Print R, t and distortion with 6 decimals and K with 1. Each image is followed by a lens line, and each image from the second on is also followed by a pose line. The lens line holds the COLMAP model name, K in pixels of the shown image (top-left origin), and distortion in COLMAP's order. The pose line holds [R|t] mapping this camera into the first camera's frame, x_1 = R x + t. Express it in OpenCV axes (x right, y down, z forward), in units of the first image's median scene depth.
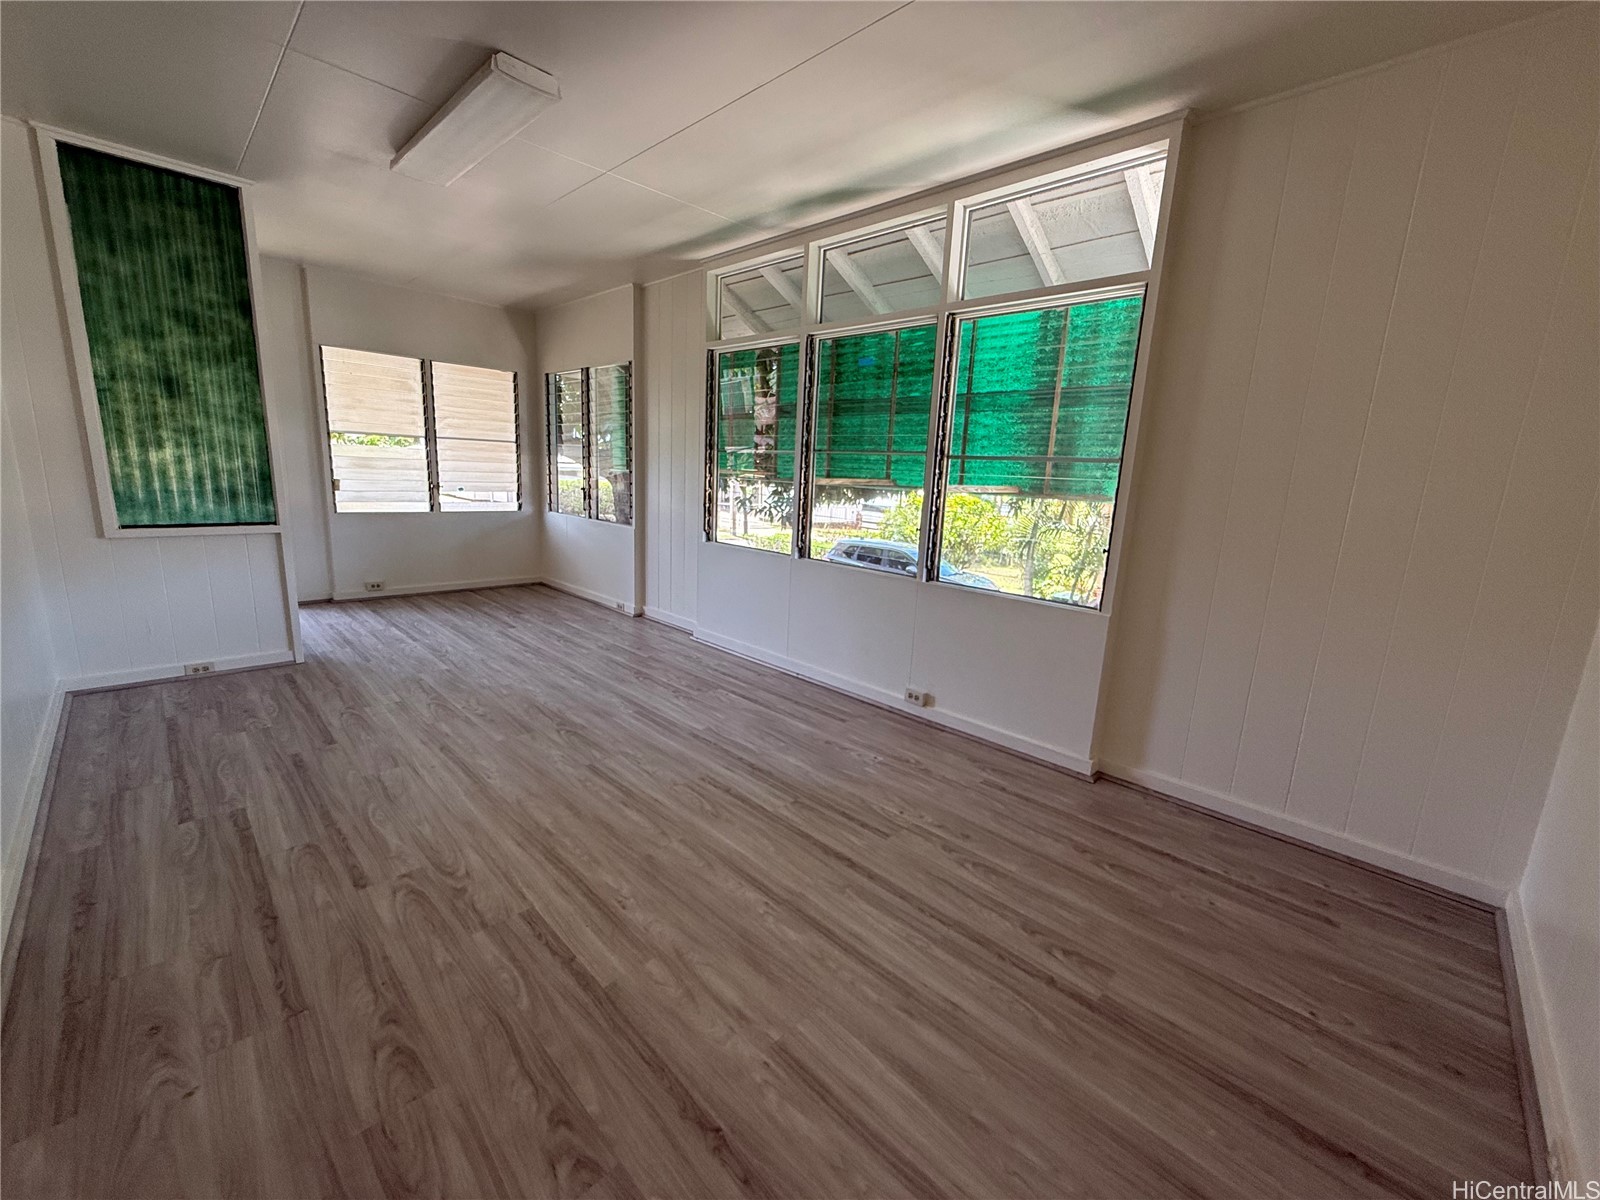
lens RADIAL K [[638.5, 0, 795.3], [0, 638.5, 599.5], [0, 0, 1]] dist [-0.001331, 0.000140]
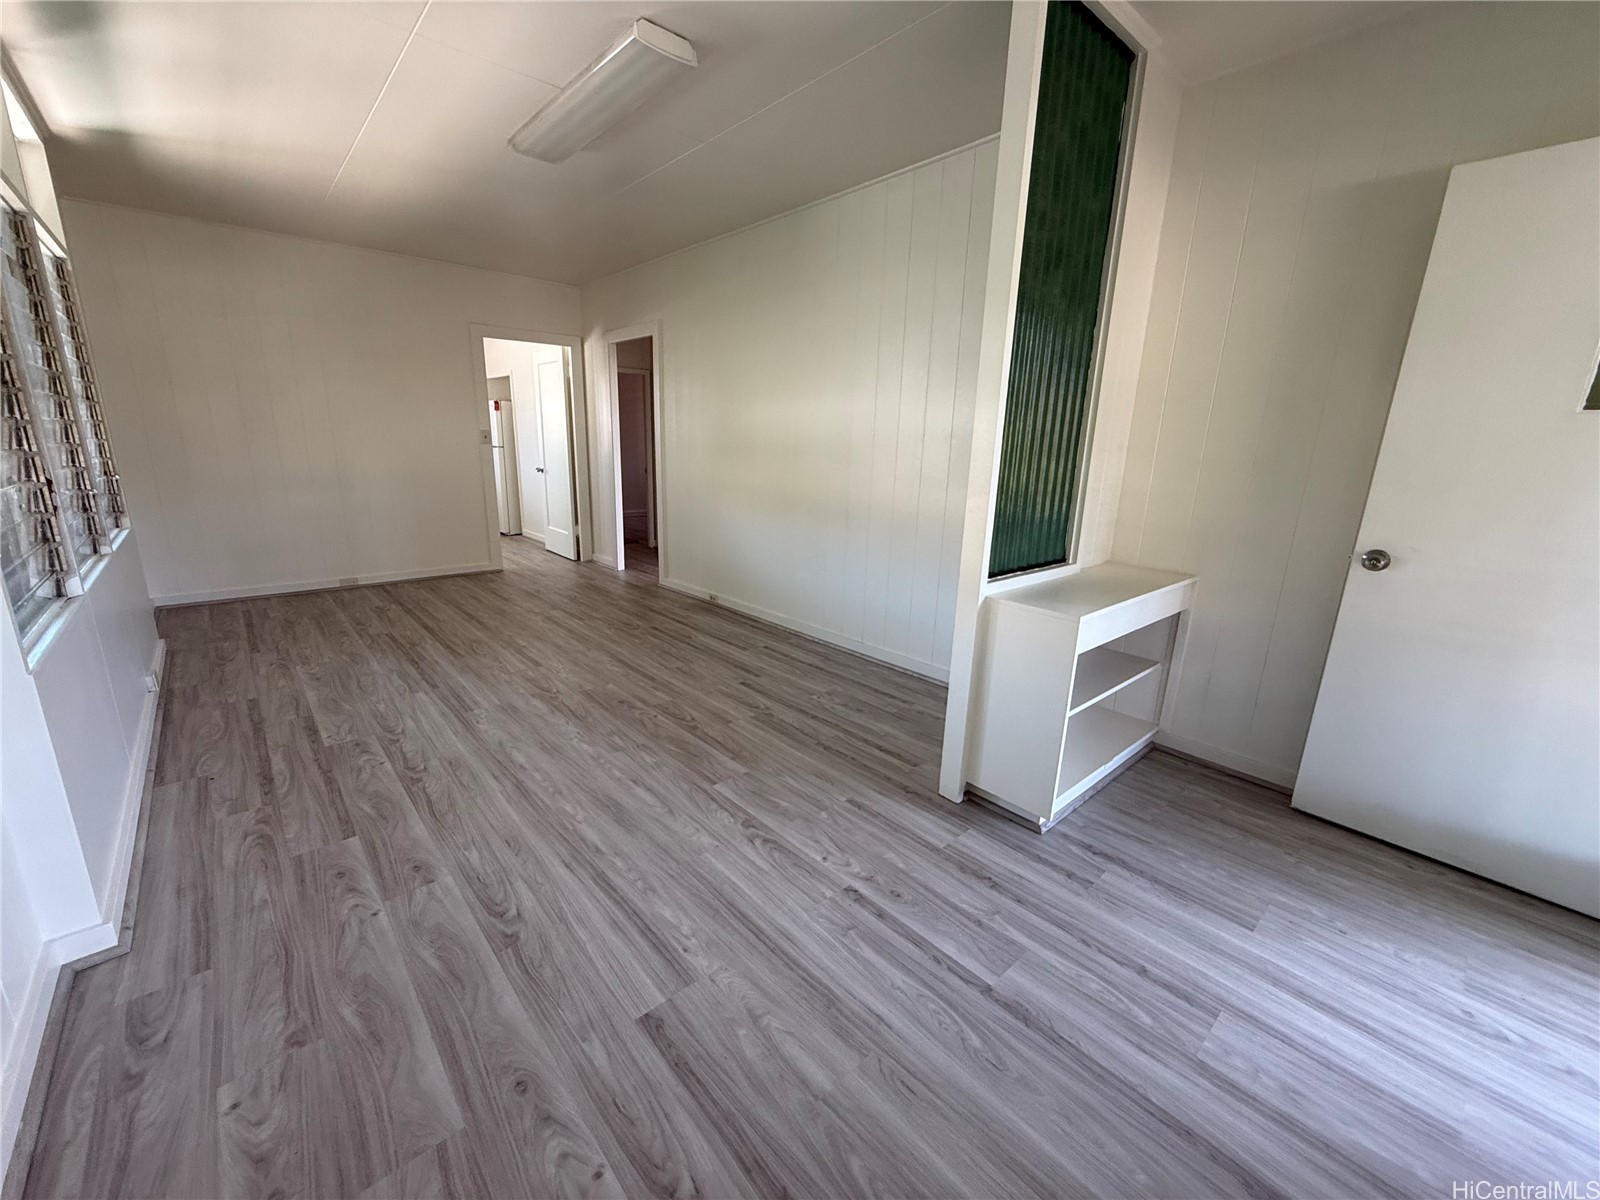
lens RADIAL K [[638.5, 0, 795.3], [0, 638.5, 599.5], [0, 0, 1]] dist [-0.001331, 0.000140]
pose [[-0.995586, -0.083374, 0.043085, -0.779597], [-0.056069, 0.896572, 0.439334, -0.413444], [-0.075258, 0.434980, -0.897290, 1.815139]]
